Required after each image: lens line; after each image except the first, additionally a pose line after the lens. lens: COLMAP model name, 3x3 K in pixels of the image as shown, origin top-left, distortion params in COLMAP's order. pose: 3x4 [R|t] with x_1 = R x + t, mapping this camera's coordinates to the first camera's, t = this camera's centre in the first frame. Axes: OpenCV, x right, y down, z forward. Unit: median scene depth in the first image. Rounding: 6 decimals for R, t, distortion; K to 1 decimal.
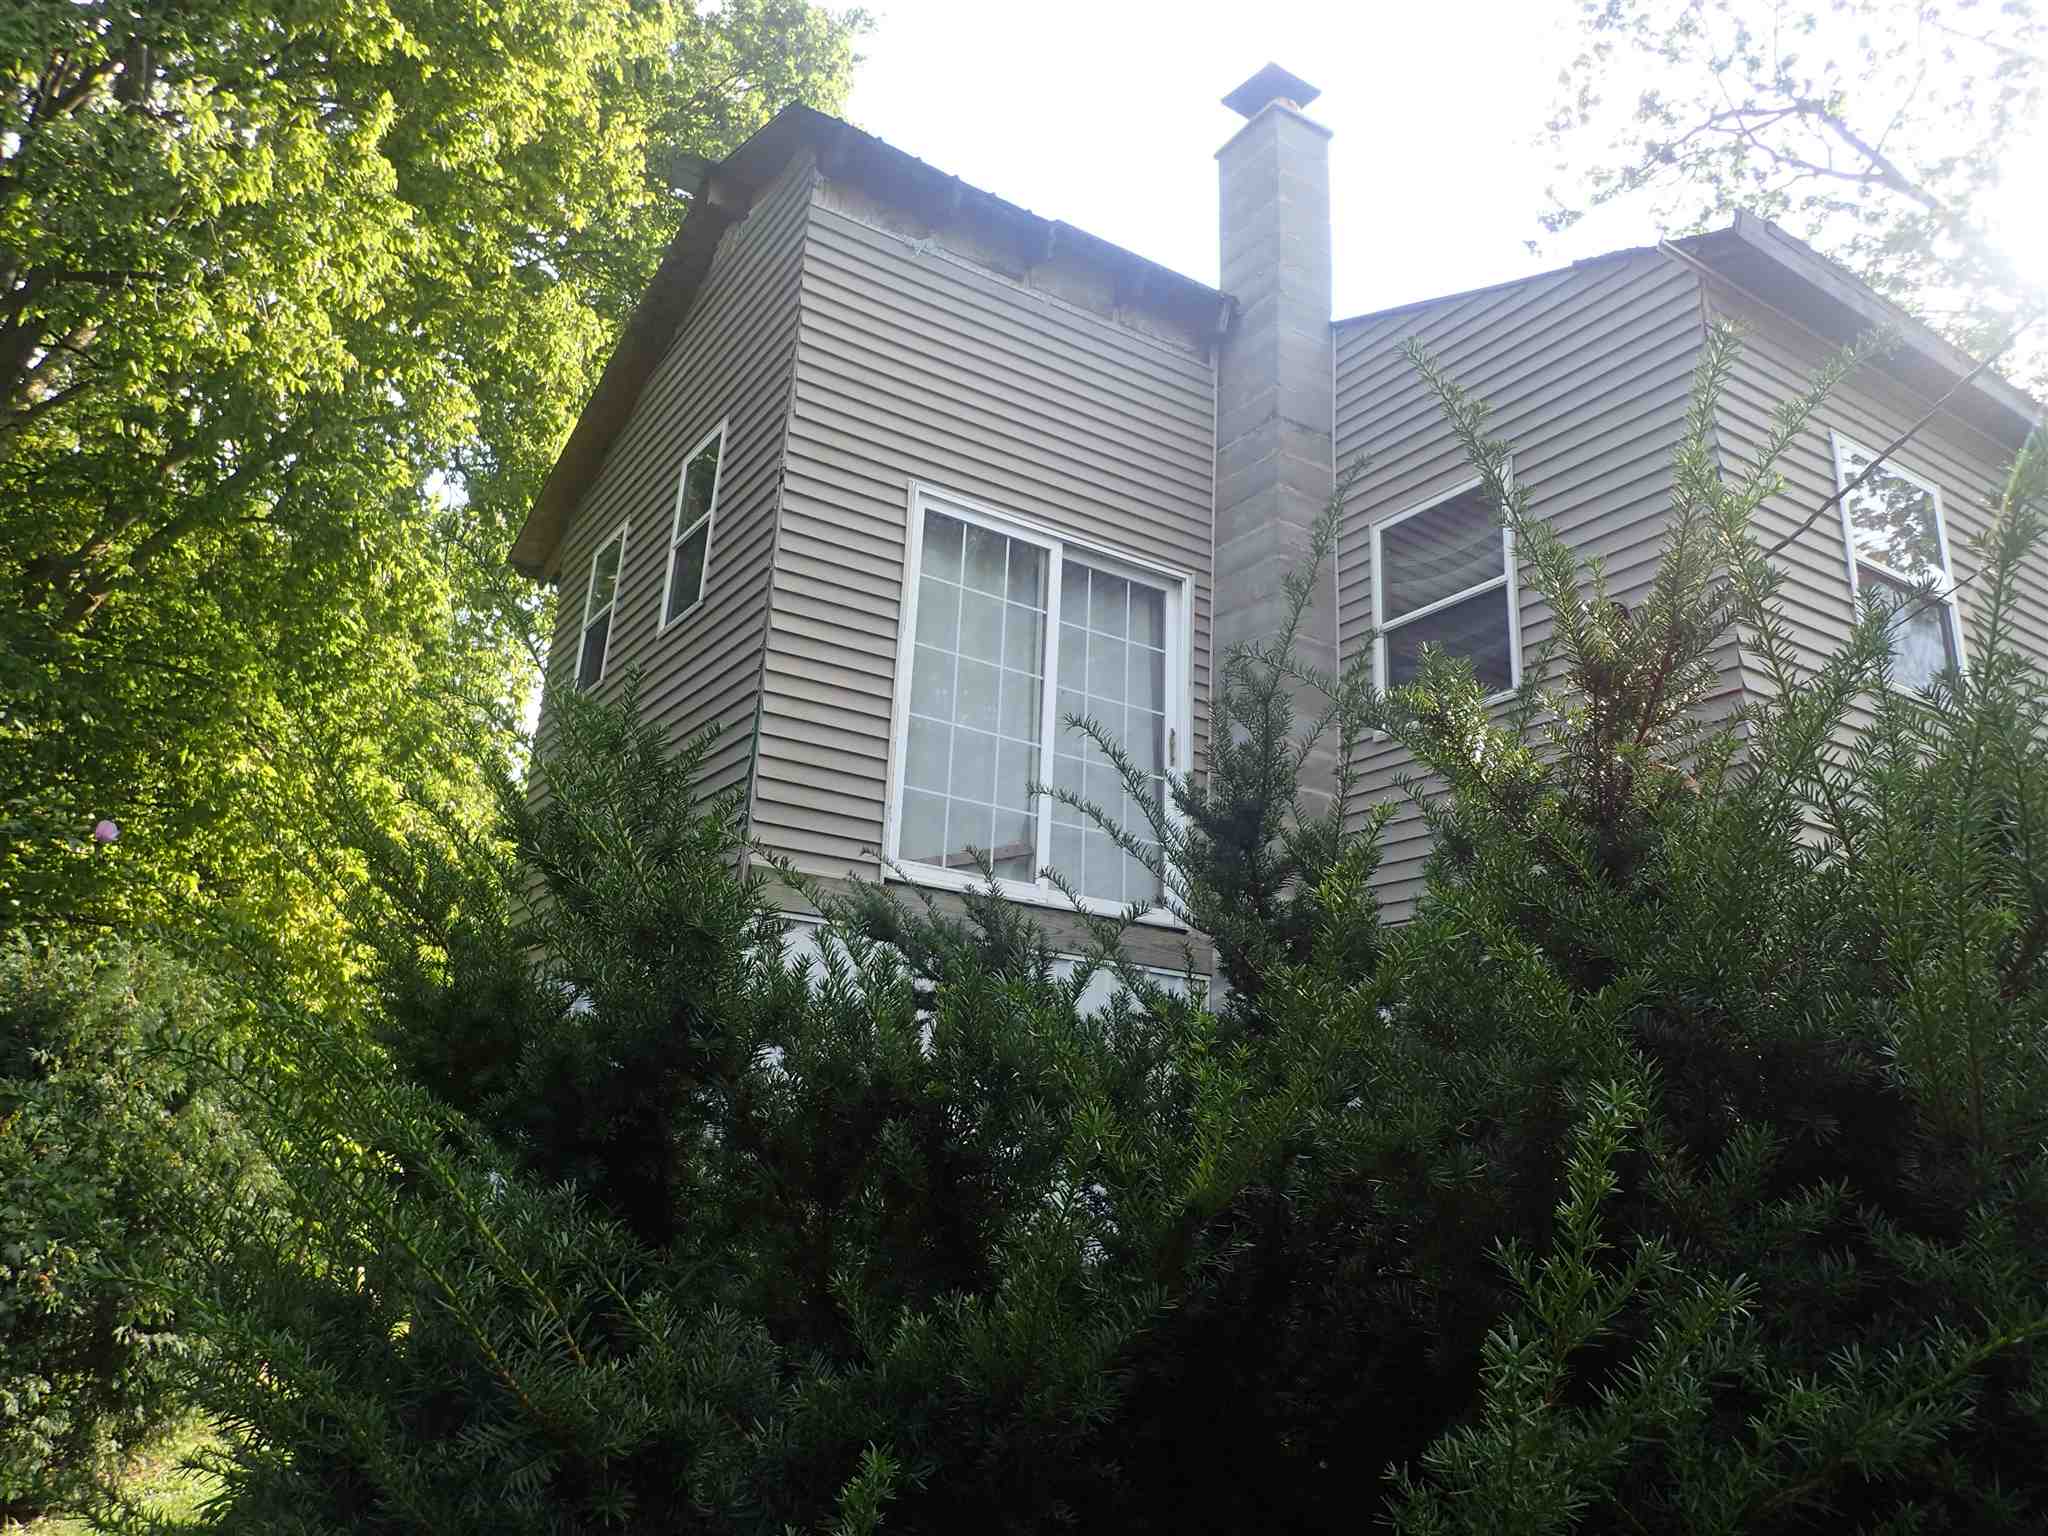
lens RADIAL K [[1526.0, 0, 1010.4], [0, 1526.0, 738.5], [0, 0, 1]] dist [0.008138, 0.001301]
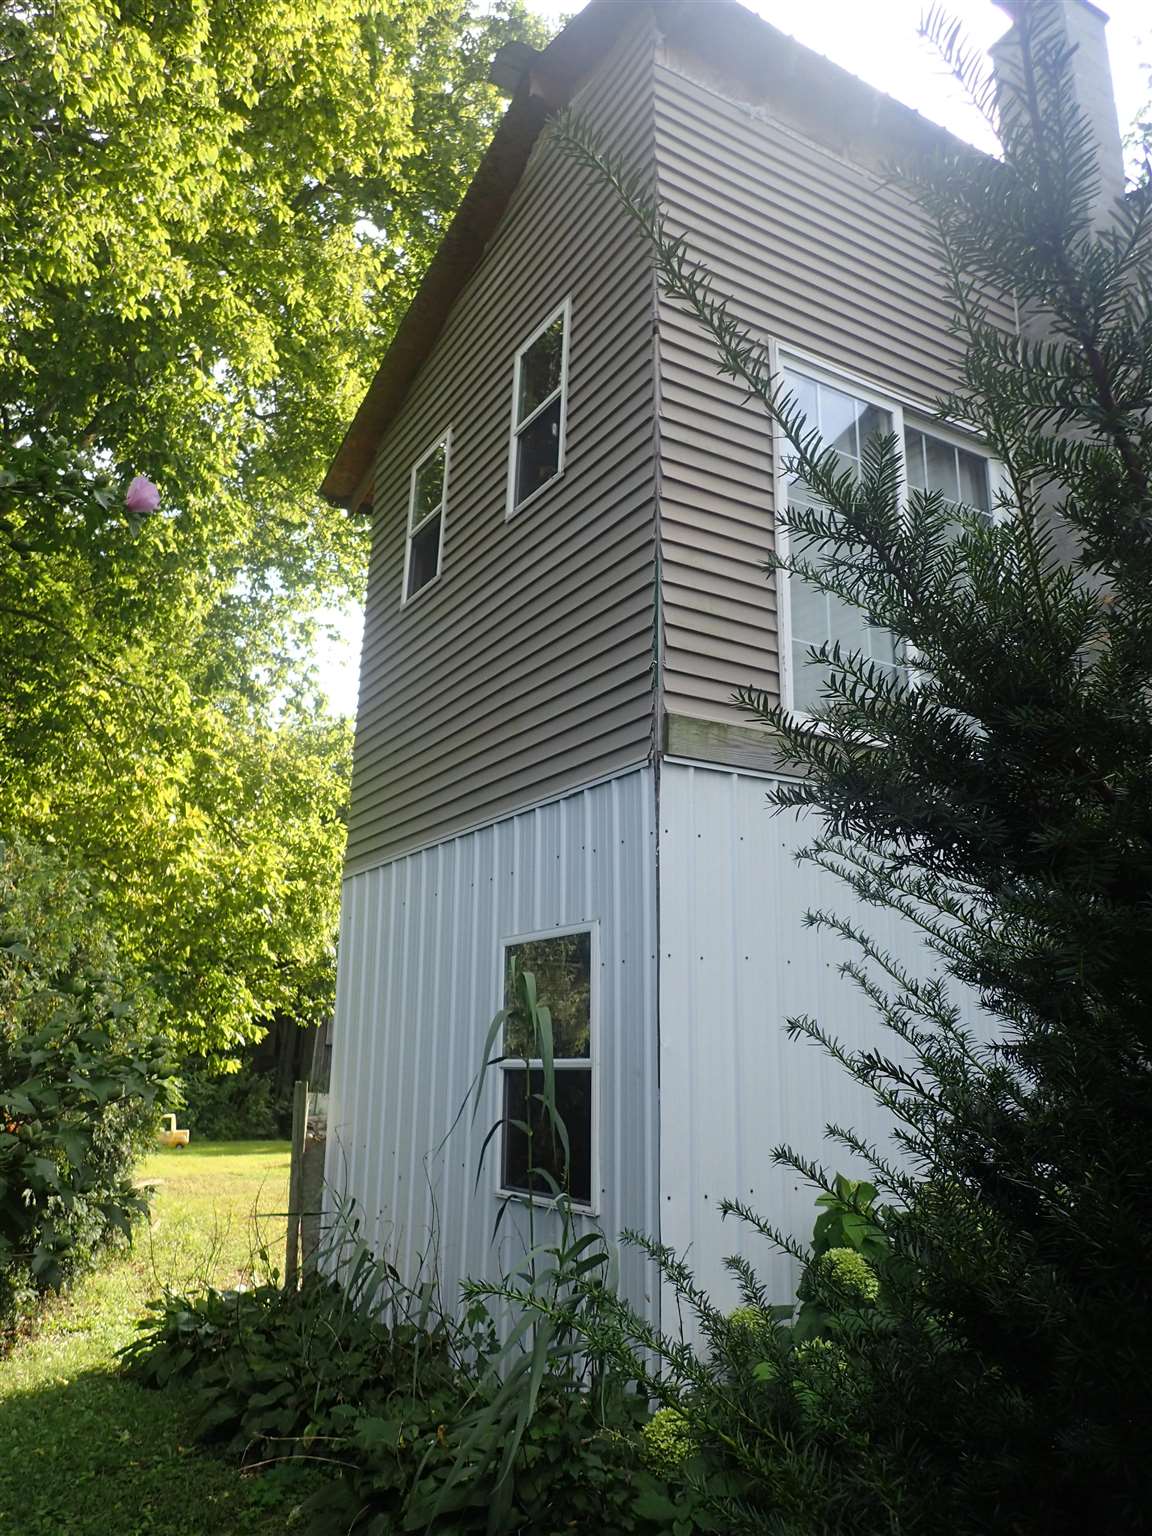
lens RADIAL K [[1144.5, 0, 562.2], [0, 1144.5, 764.6], [0, 0, 1]] dist [0.008138, 0.001301]
pose [[0.998477, -0.035694, -0.042074, -0.167178], [0.037851, 0.997949, 0.051630, 0.060738], [0.040145, -0.053144, 0.997780, 0.218690]]
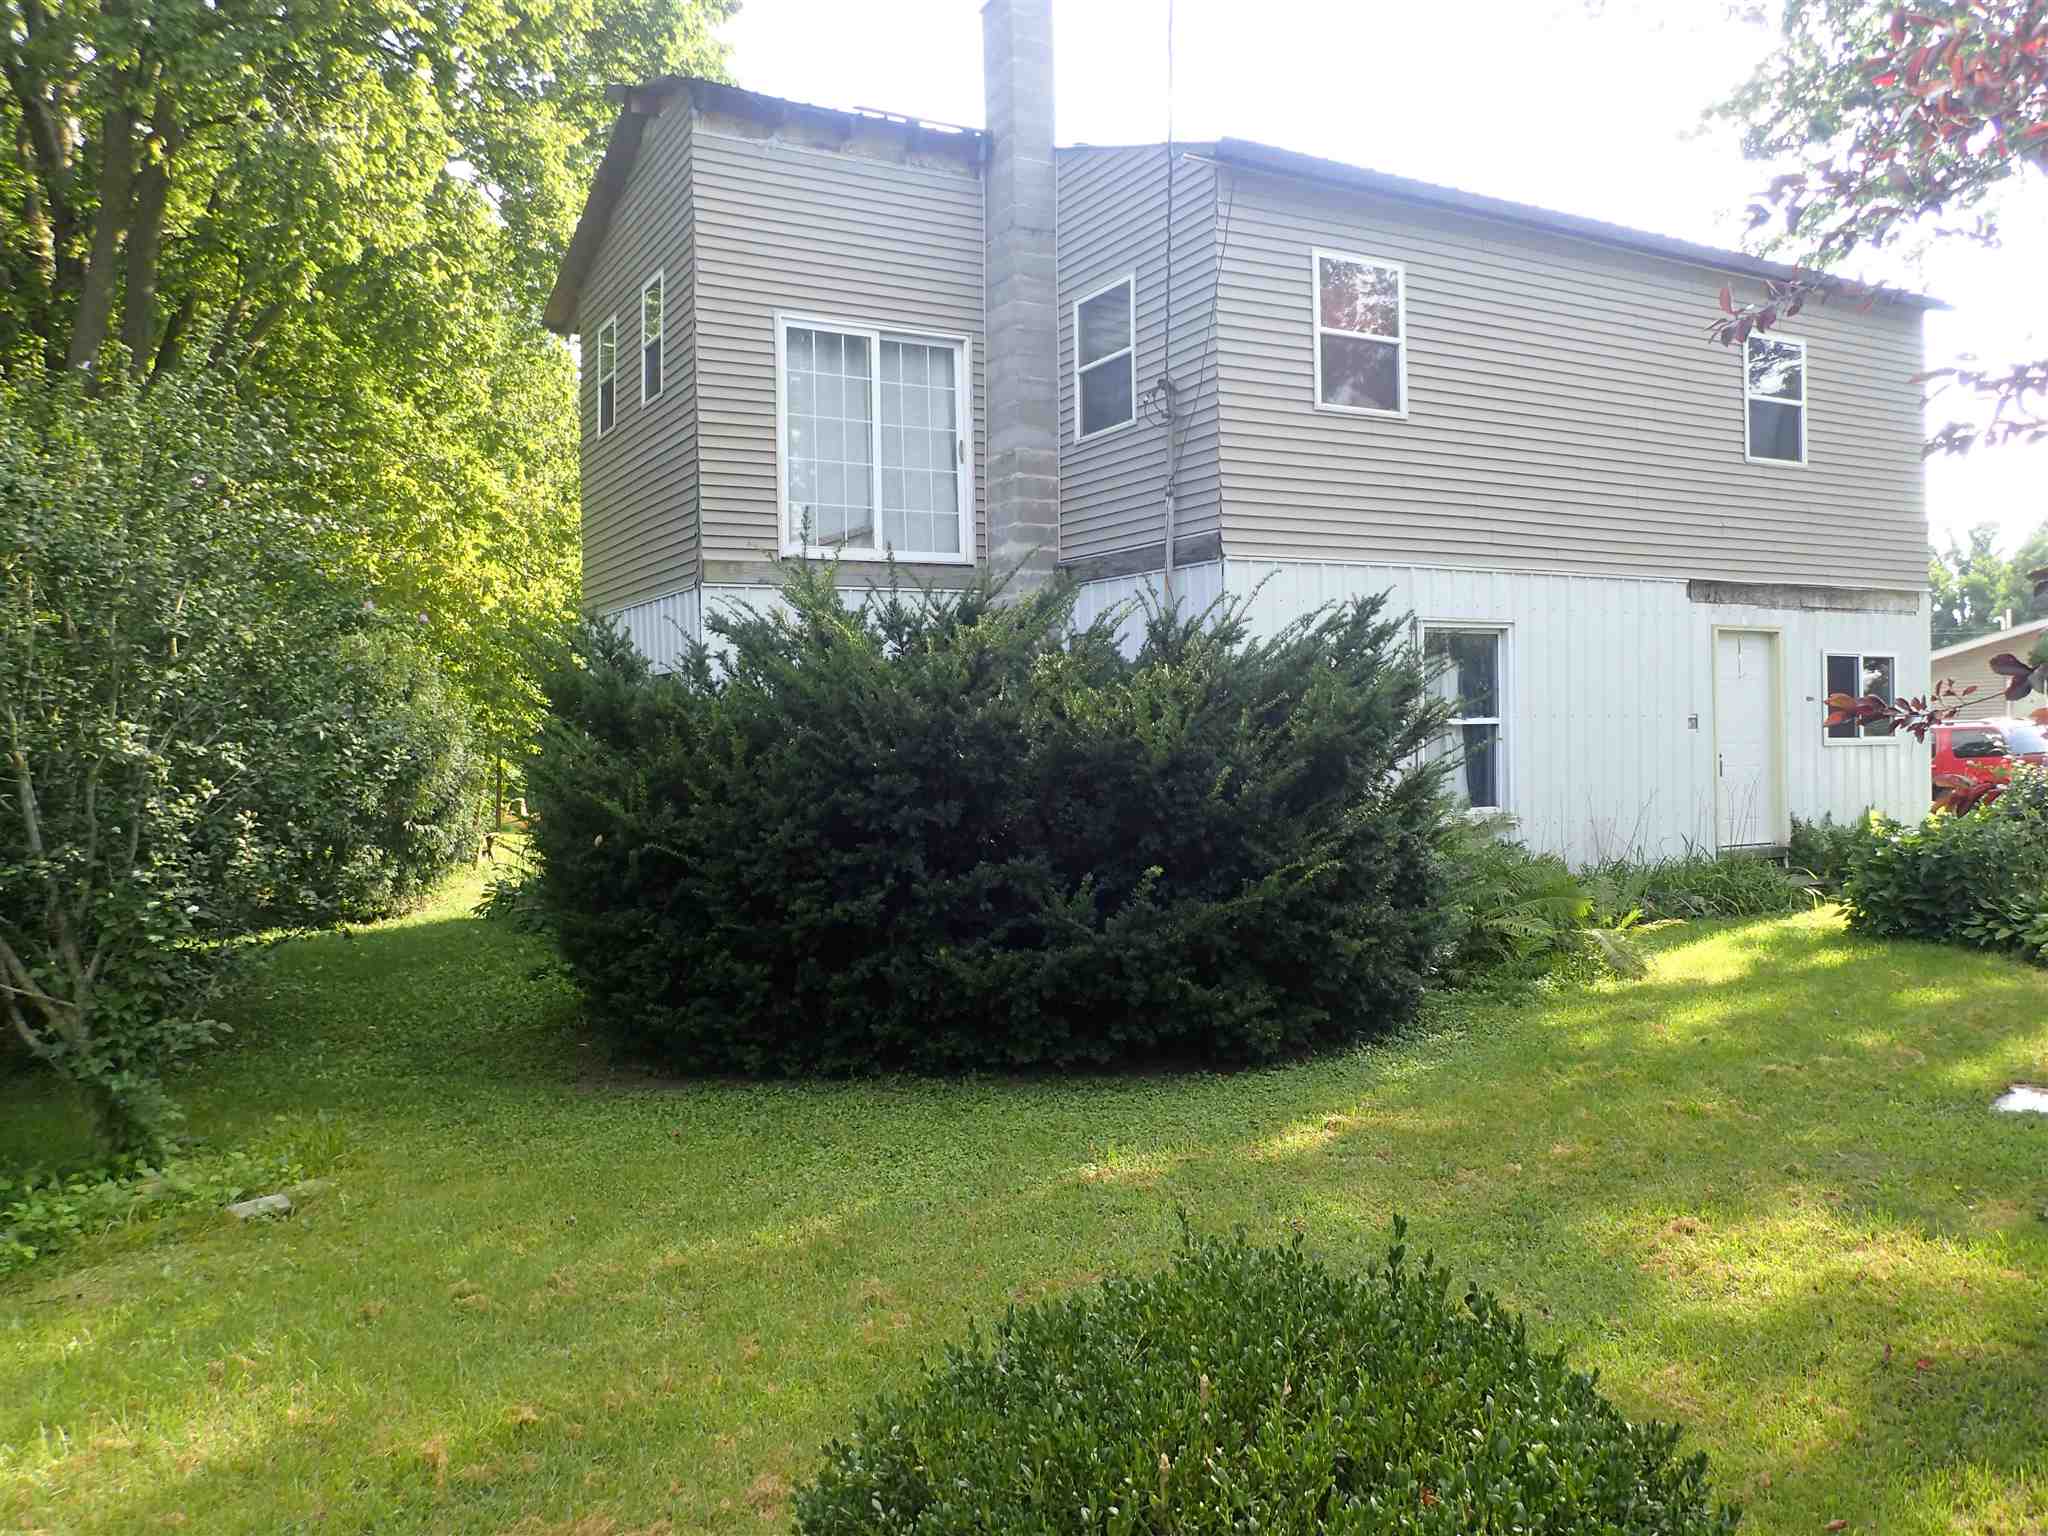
lens RADIAL K [[1526.0, 0, 1008.8], [0, 1526.0, 755.9], [0, 0, 1]] dist [0.008138, 0.001301]
pose [[0.995648, -0.060648, -0.070754, 0.258348], [0.079819, 0.946852, 0.311610, -0.195420], [0.048095, -0.315902, 0.947572, -0.665555]]
